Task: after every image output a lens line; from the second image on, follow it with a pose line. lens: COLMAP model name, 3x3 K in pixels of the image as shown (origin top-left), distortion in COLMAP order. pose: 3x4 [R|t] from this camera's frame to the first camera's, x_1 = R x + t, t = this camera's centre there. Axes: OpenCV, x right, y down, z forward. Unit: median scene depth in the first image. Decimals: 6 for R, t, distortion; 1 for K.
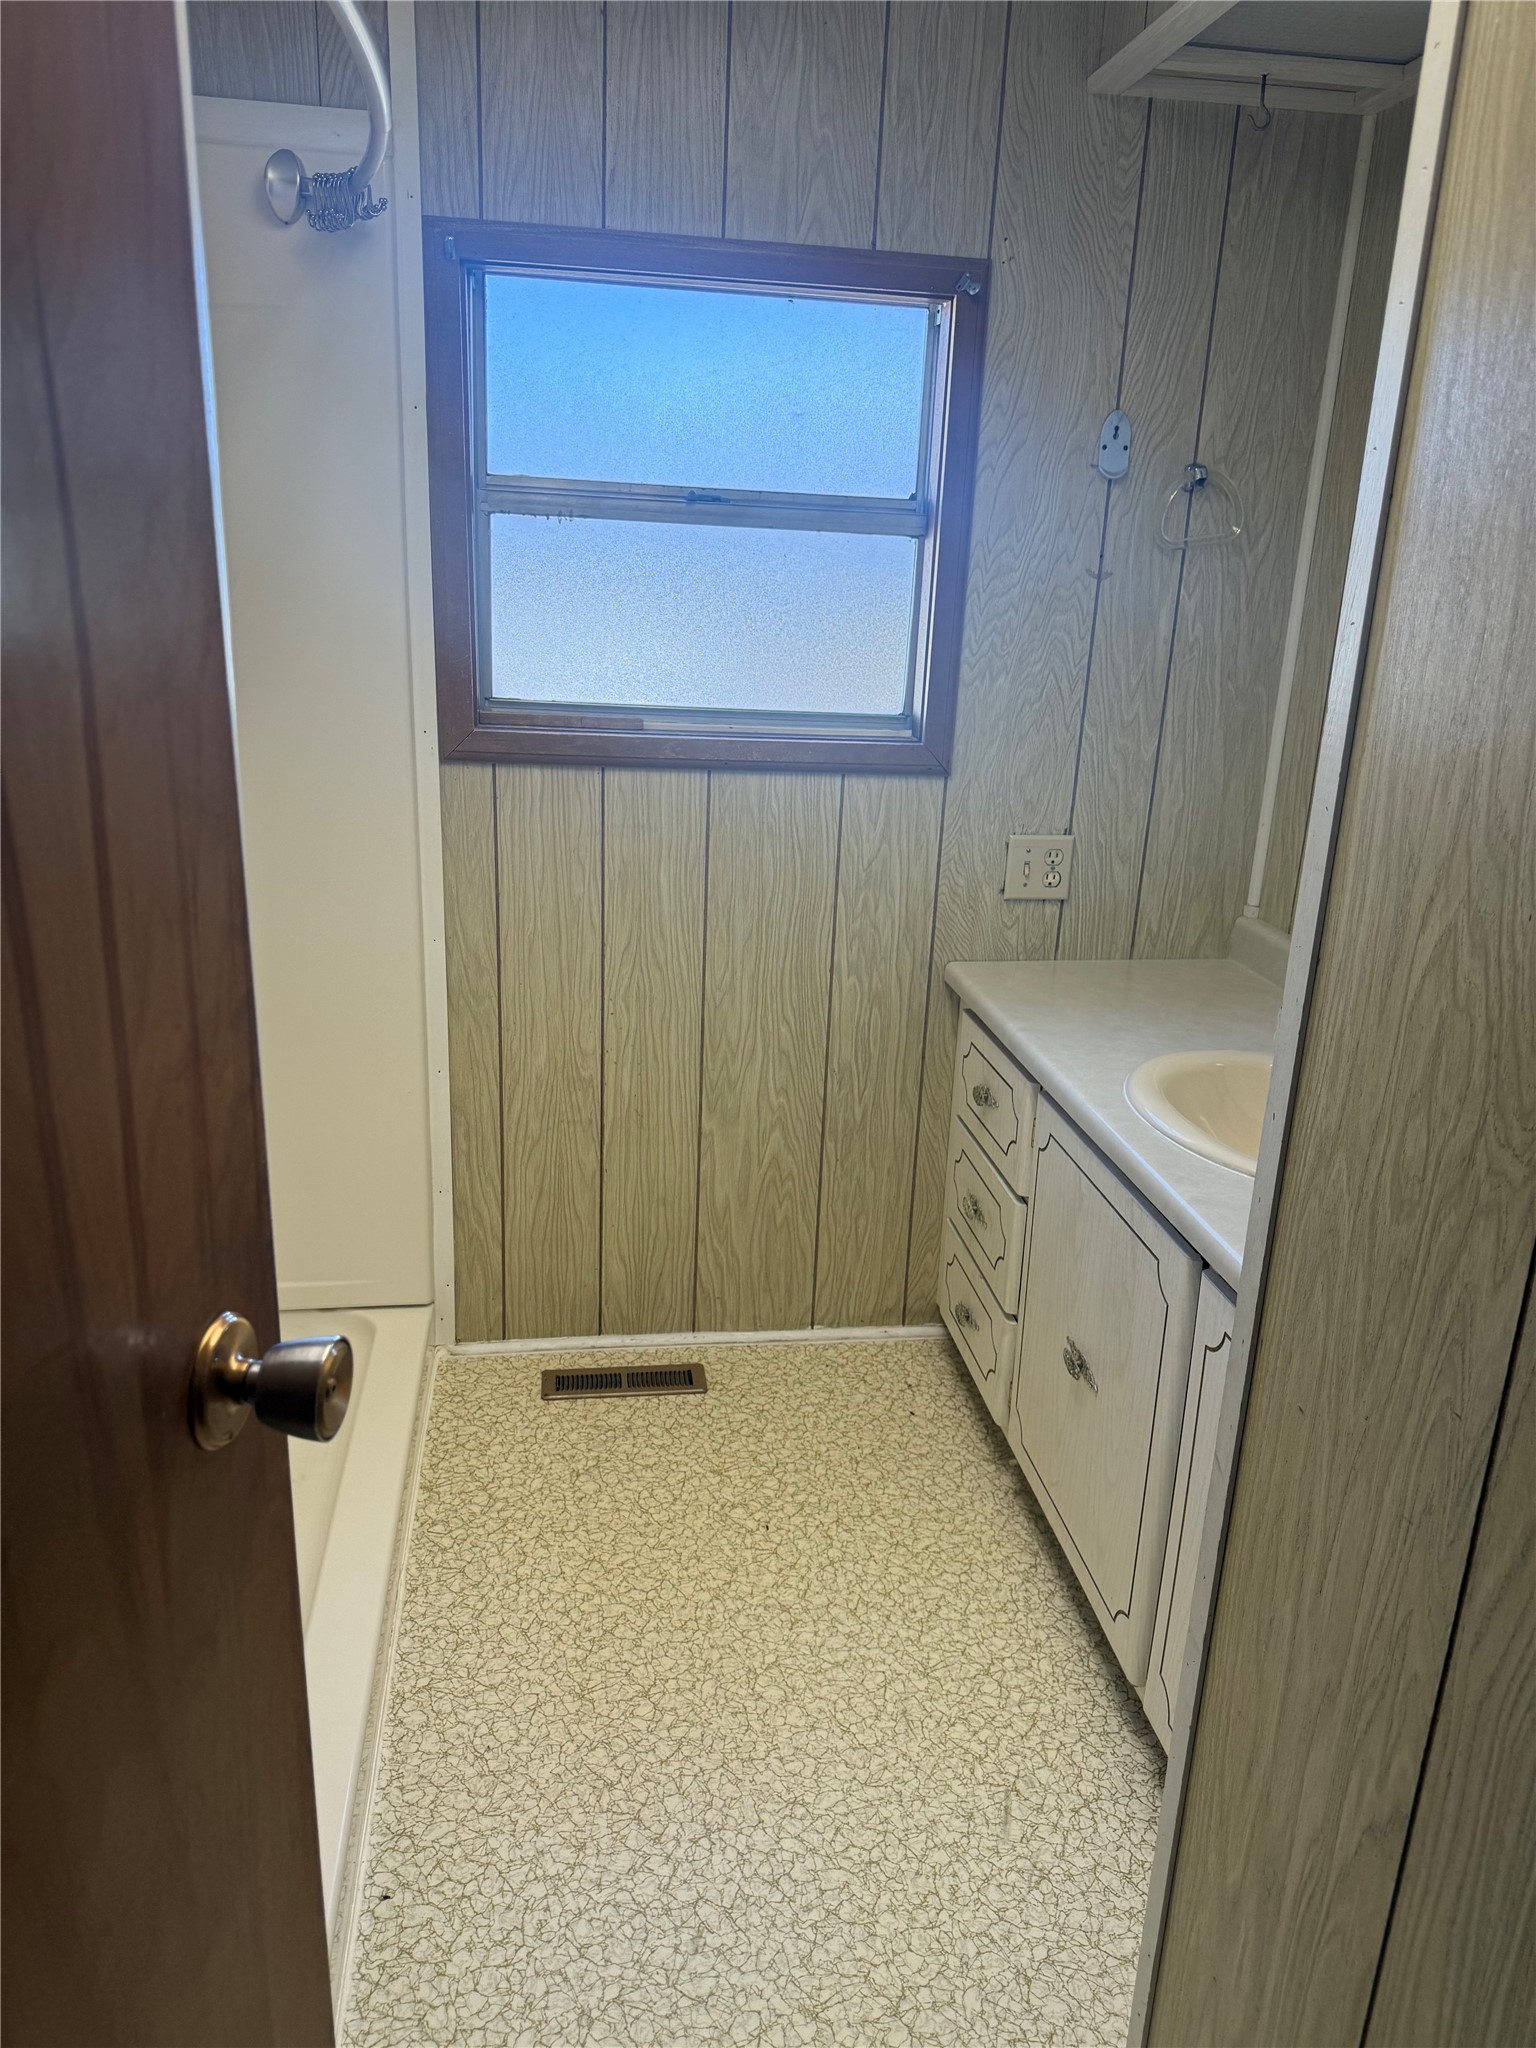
lens RADIAL K [[1446.0, 0, 793.5], [0, 1446.0, 1053.1], [0, 0, 1]] dist [0.038498, -0.049071]
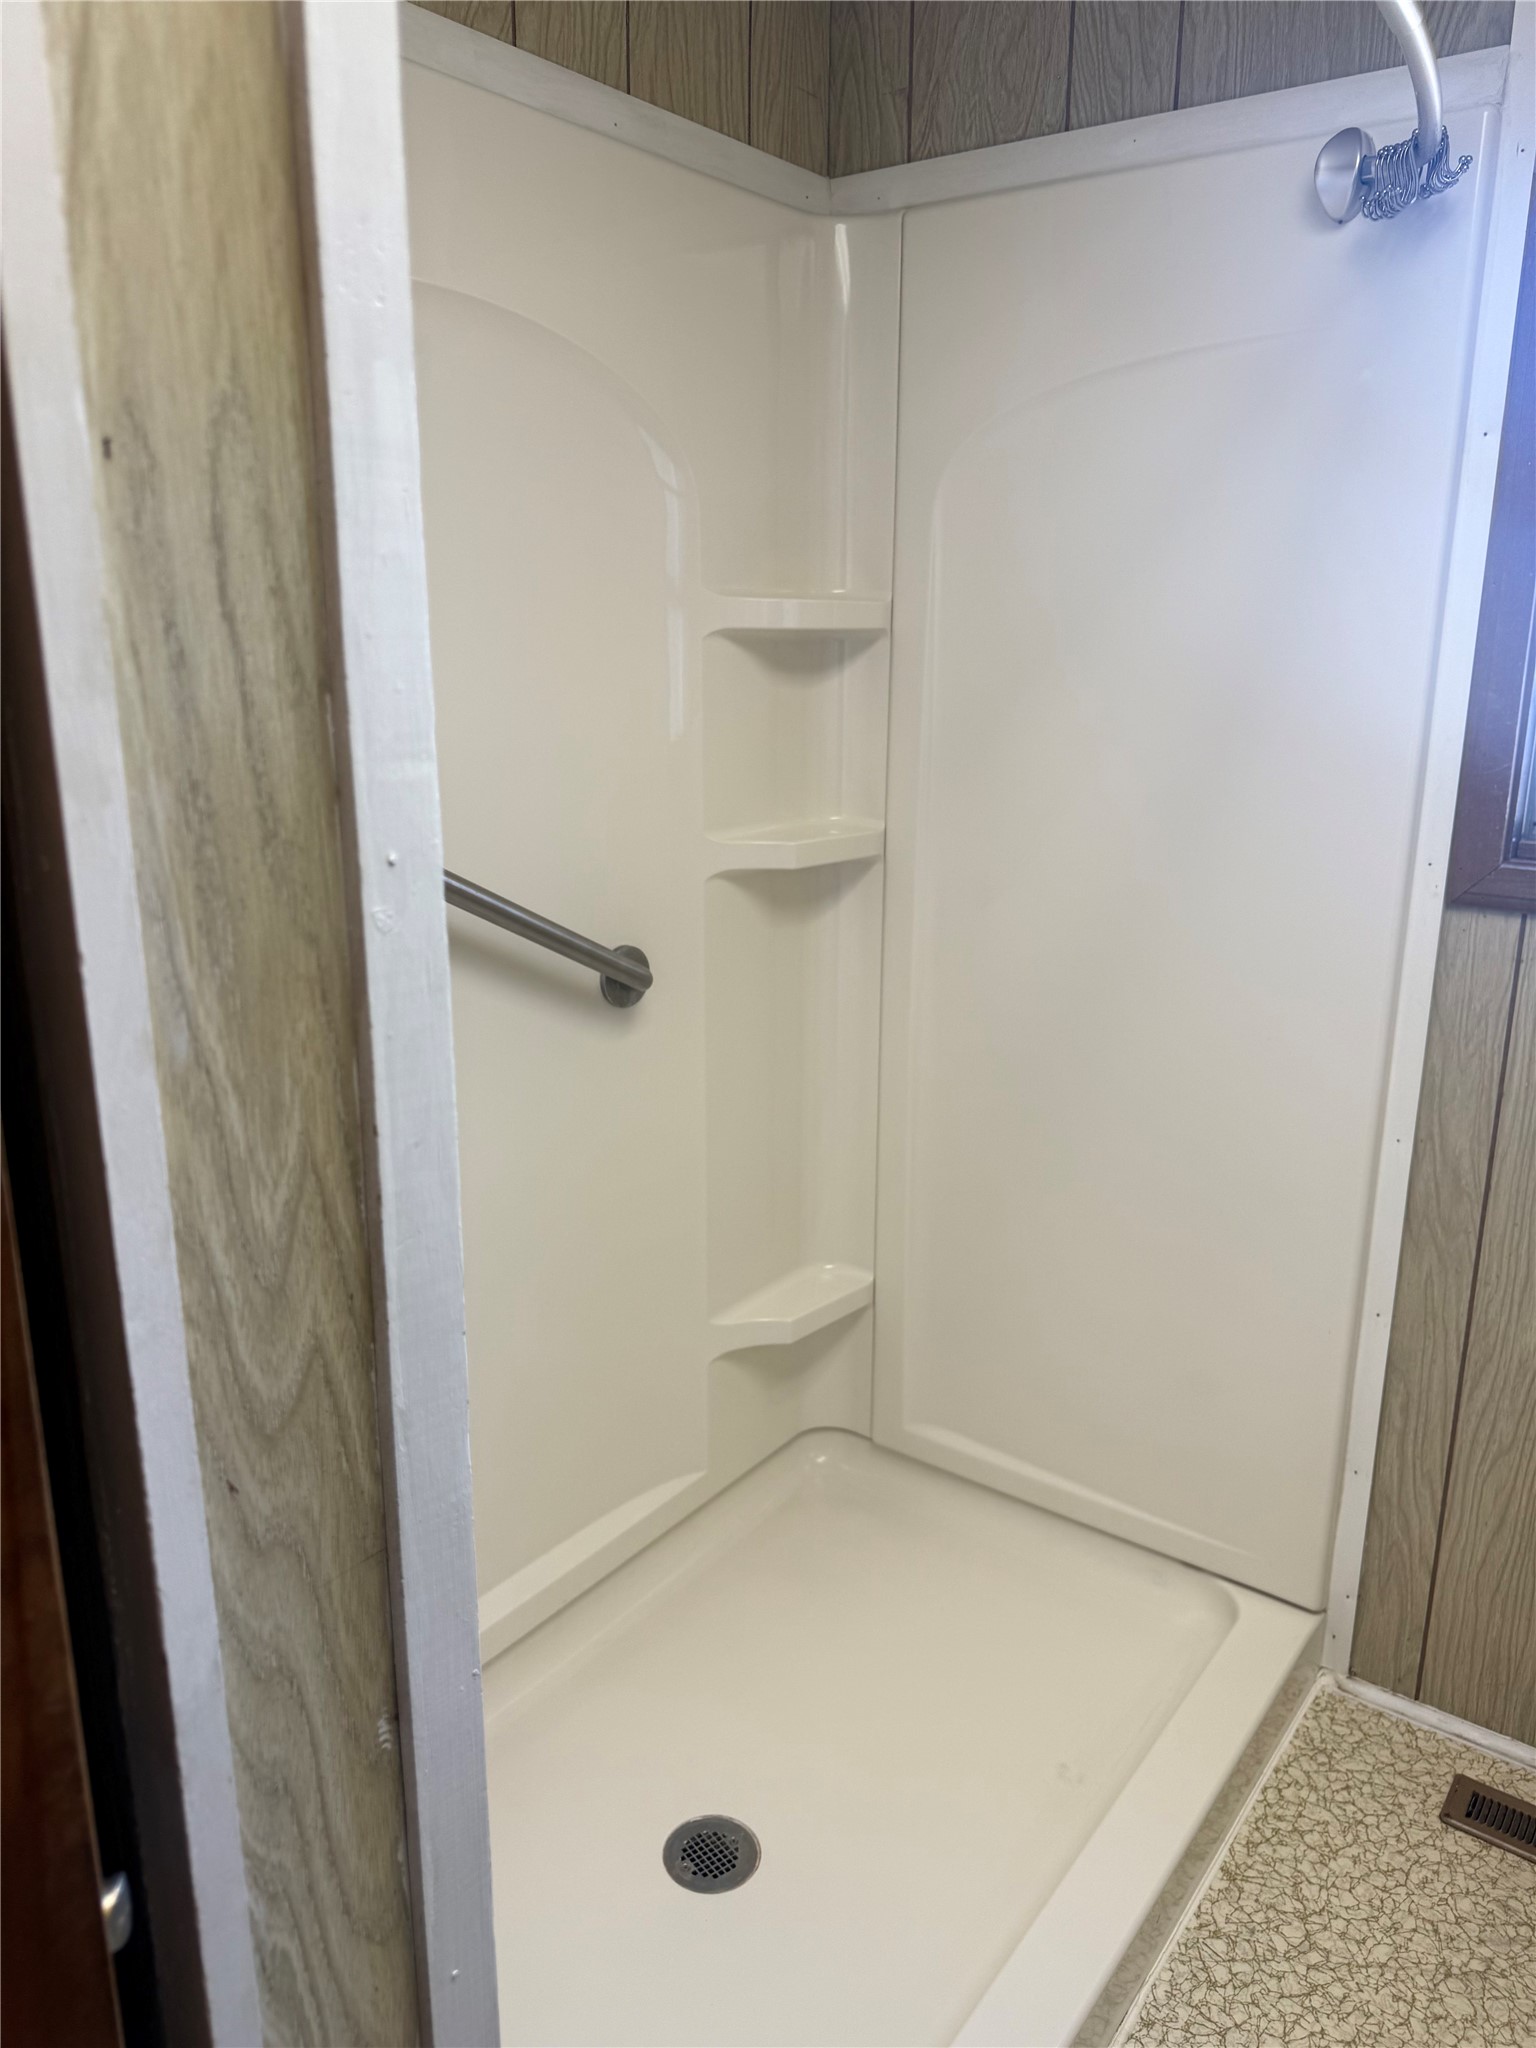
lens RADIAL K [[1446.0, 0, 760.5], [0, 1446.0, 1023.5], [0, 0, 1]] dist [0.038498, -0.049071]
pose [[0.687959, 0.139484, -0.712220, 0.045489], [-0.197256, 0.980351, 0.001459, -0.070869], [0.698429, 0.139486, 0.701955, 0.238761]]
